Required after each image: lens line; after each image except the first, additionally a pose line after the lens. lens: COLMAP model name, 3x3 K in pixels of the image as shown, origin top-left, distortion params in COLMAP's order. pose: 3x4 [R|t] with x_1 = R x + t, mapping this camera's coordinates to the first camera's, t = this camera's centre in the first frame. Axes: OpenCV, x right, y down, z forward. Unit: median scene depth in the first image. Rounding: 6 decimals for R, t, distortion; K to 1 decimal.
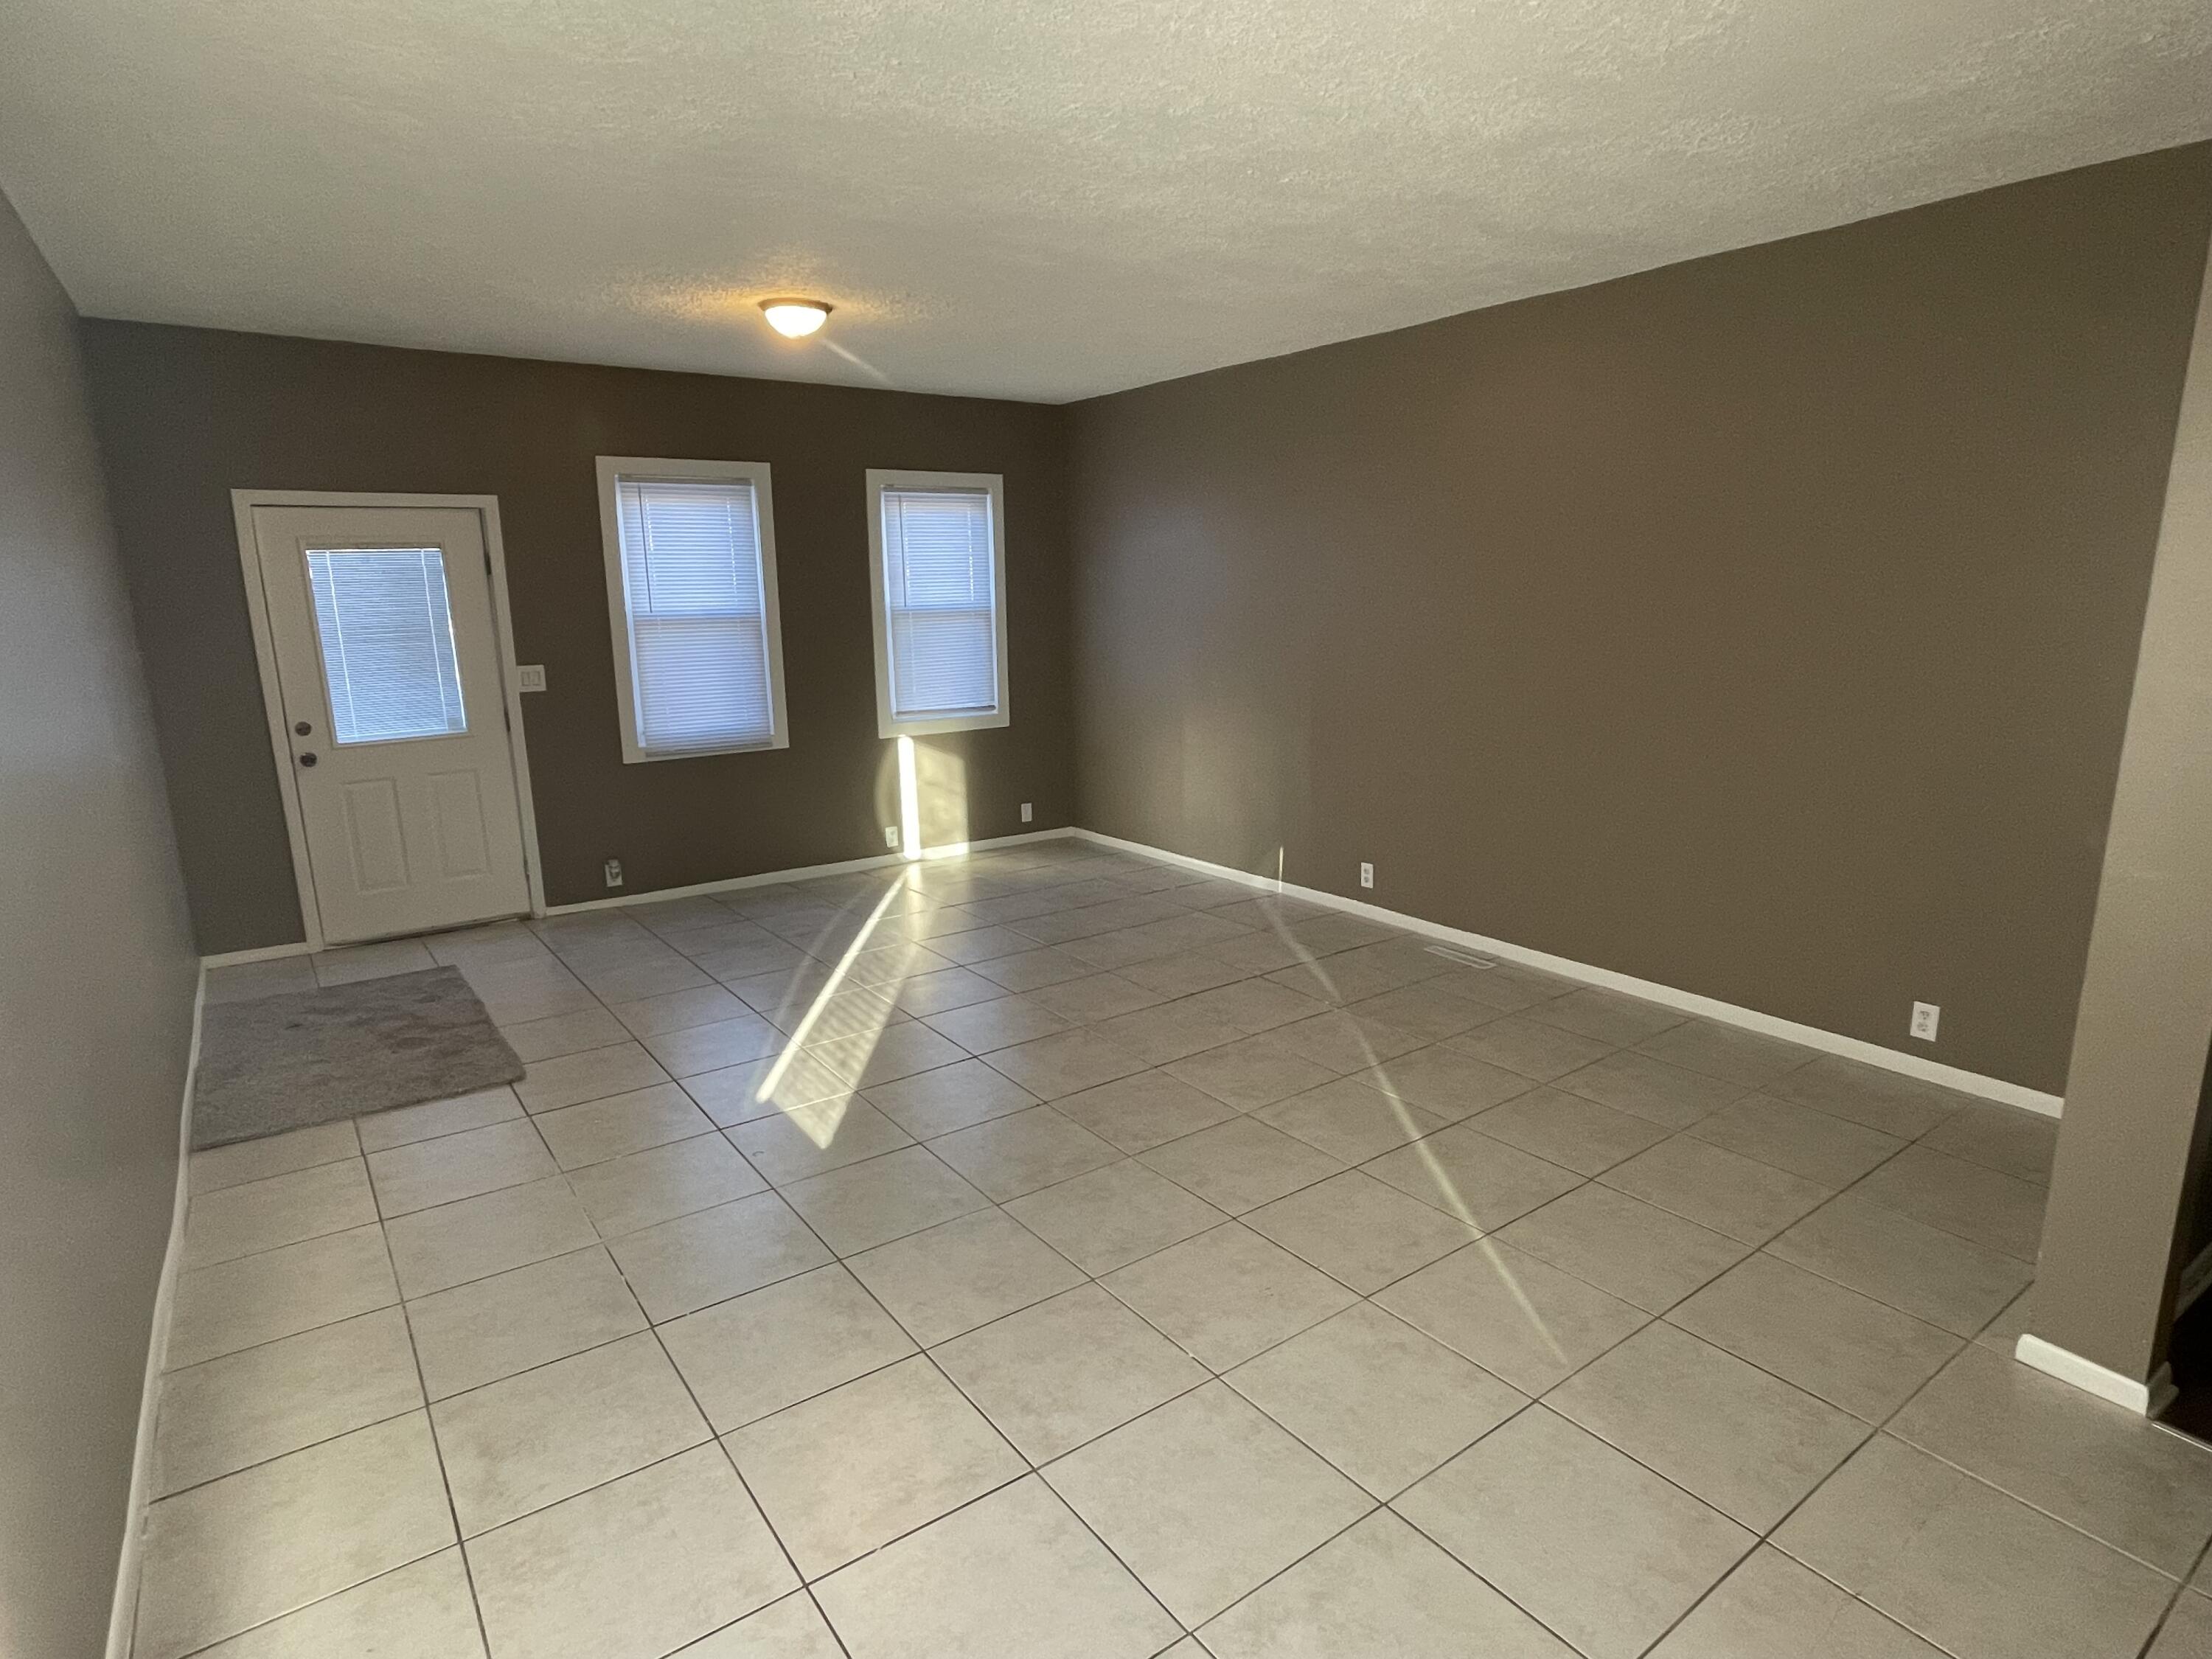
lens RADIAL K [[1176.0, 0, 1103.4], [0, 1176.0, 836.3], [0, 0, 1]] dist [0.007265, 0.002139]
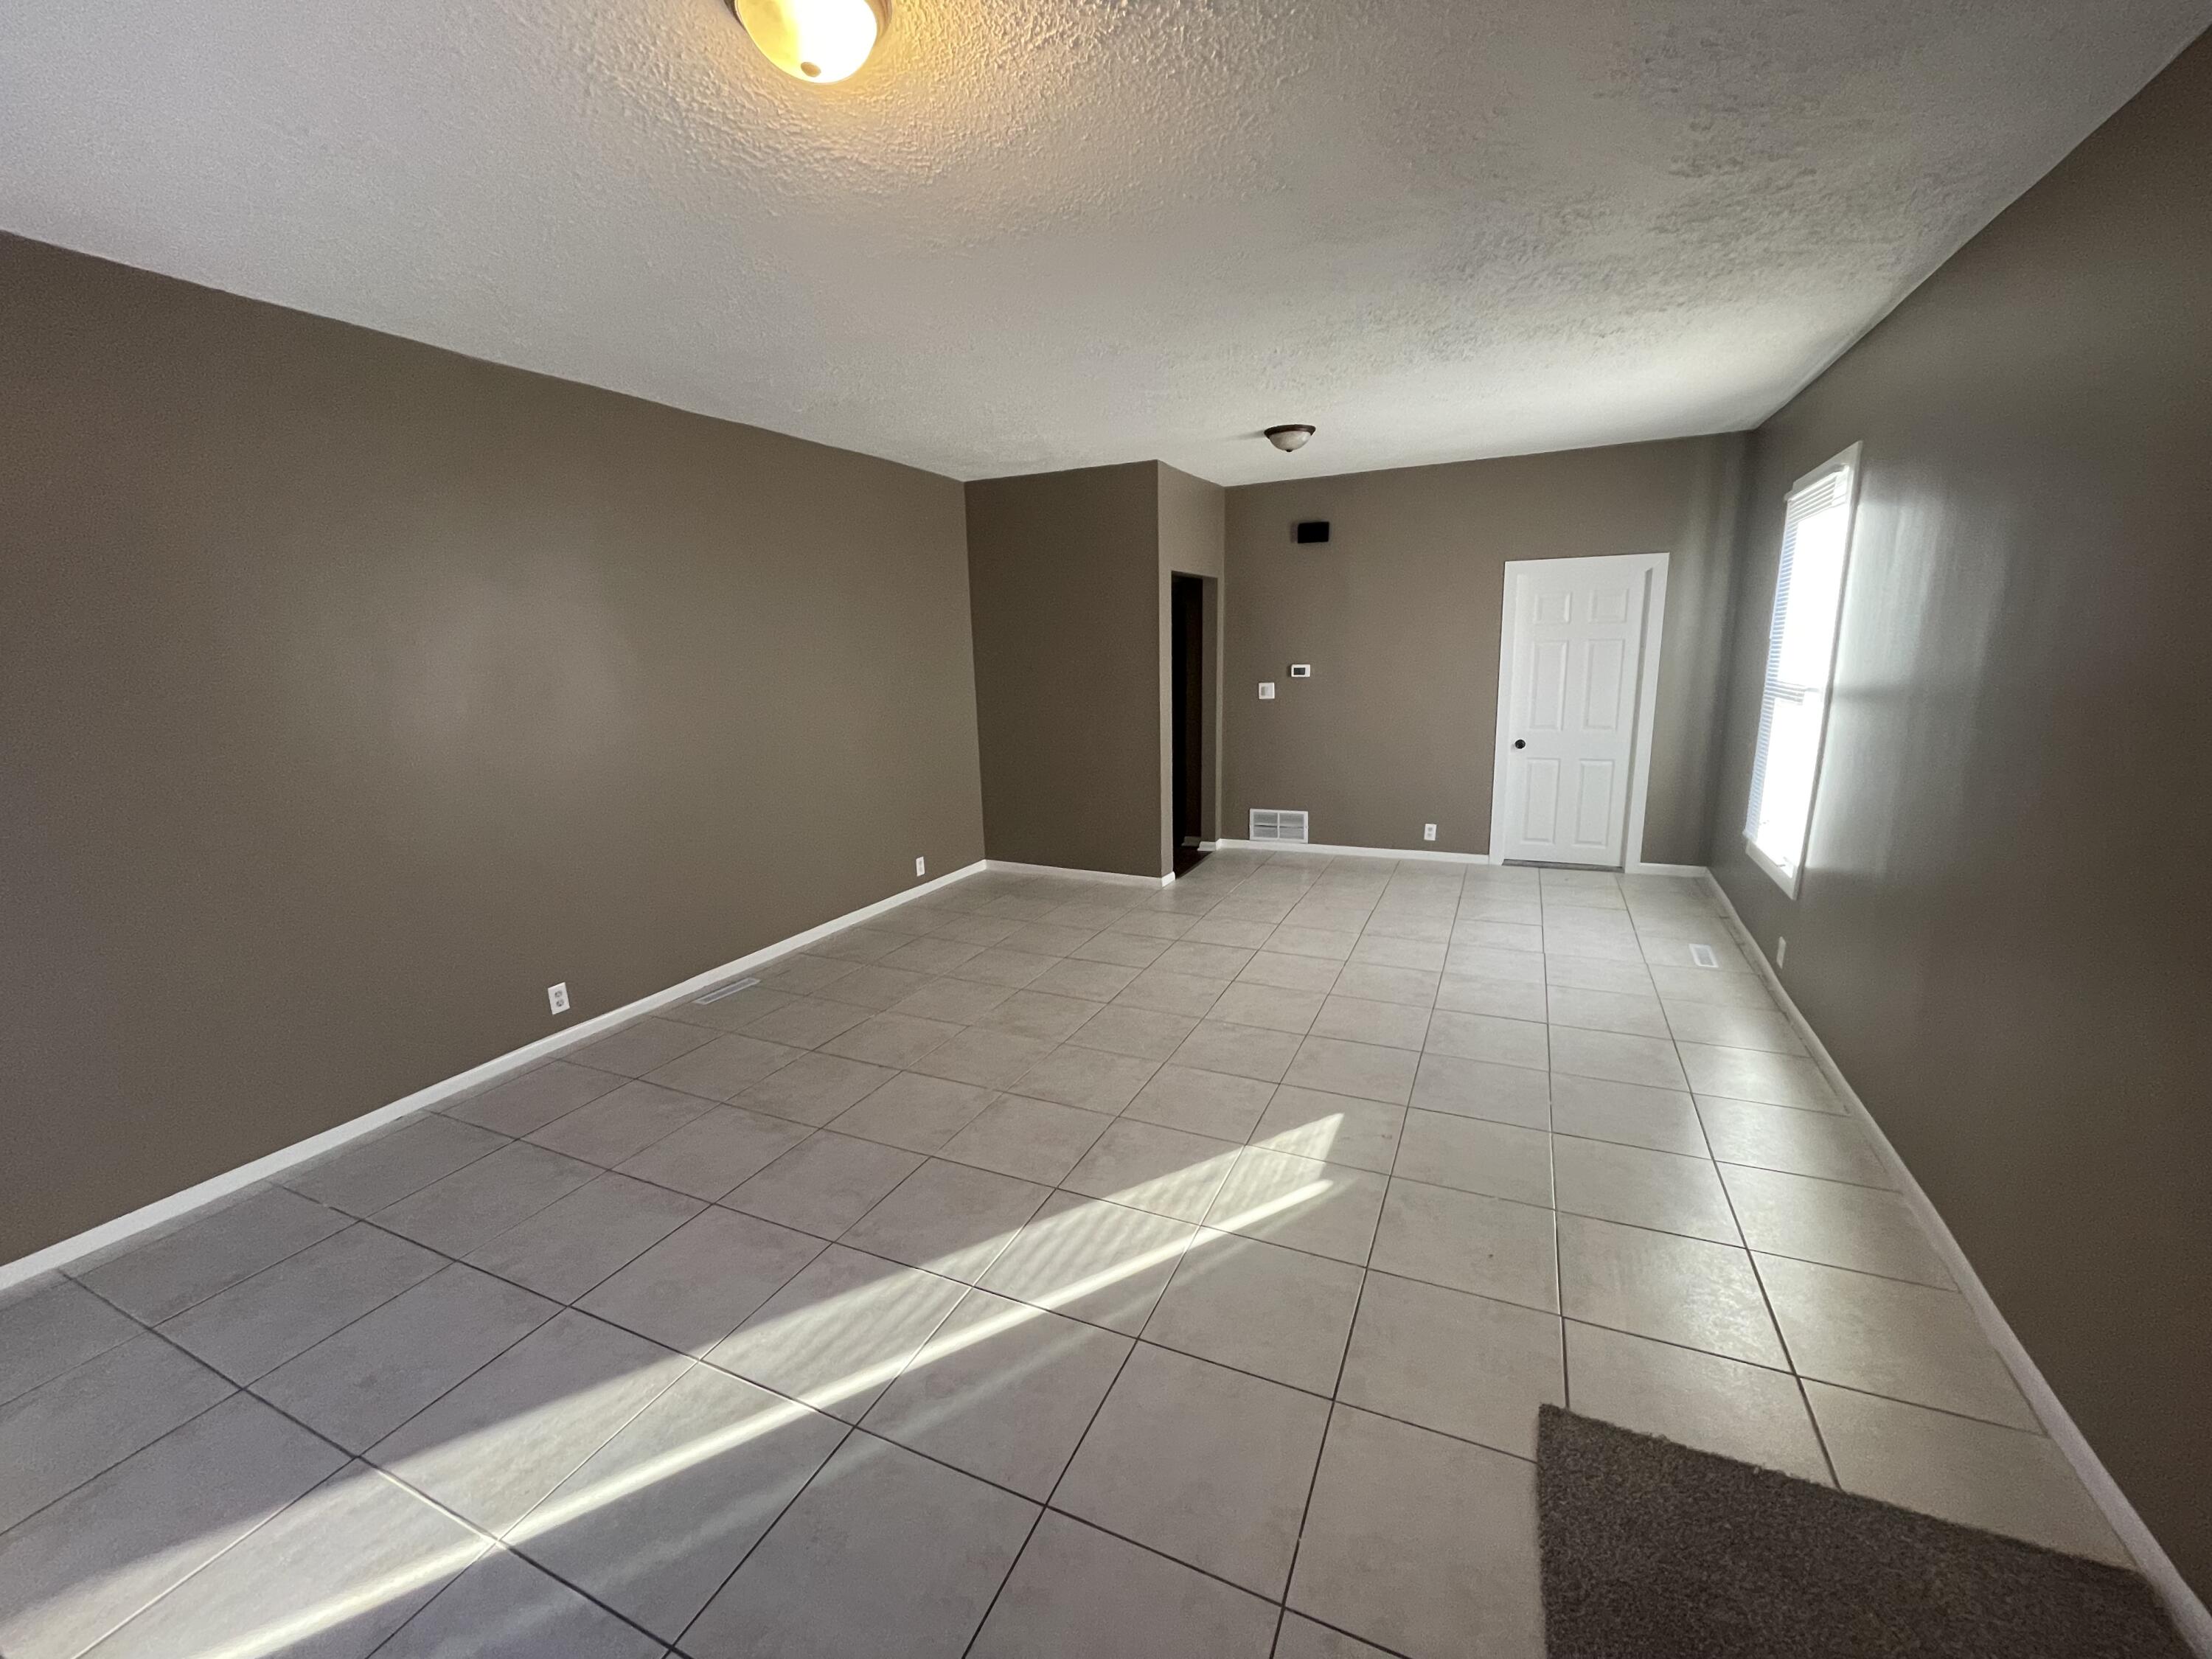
lens RADIAL K [[894.6, 0, 1105.8], [0, 894.6, 829.7], [0, 0, 1]] dist [-0.005022, -0.000133]
pose [[-0.492828, -0.147378, 0.857555, -0.725016], [0.216622, 0.933741, 0.284961, -0.255343], [-0.842731, 0.326202, -0.428248, 1.287339]]
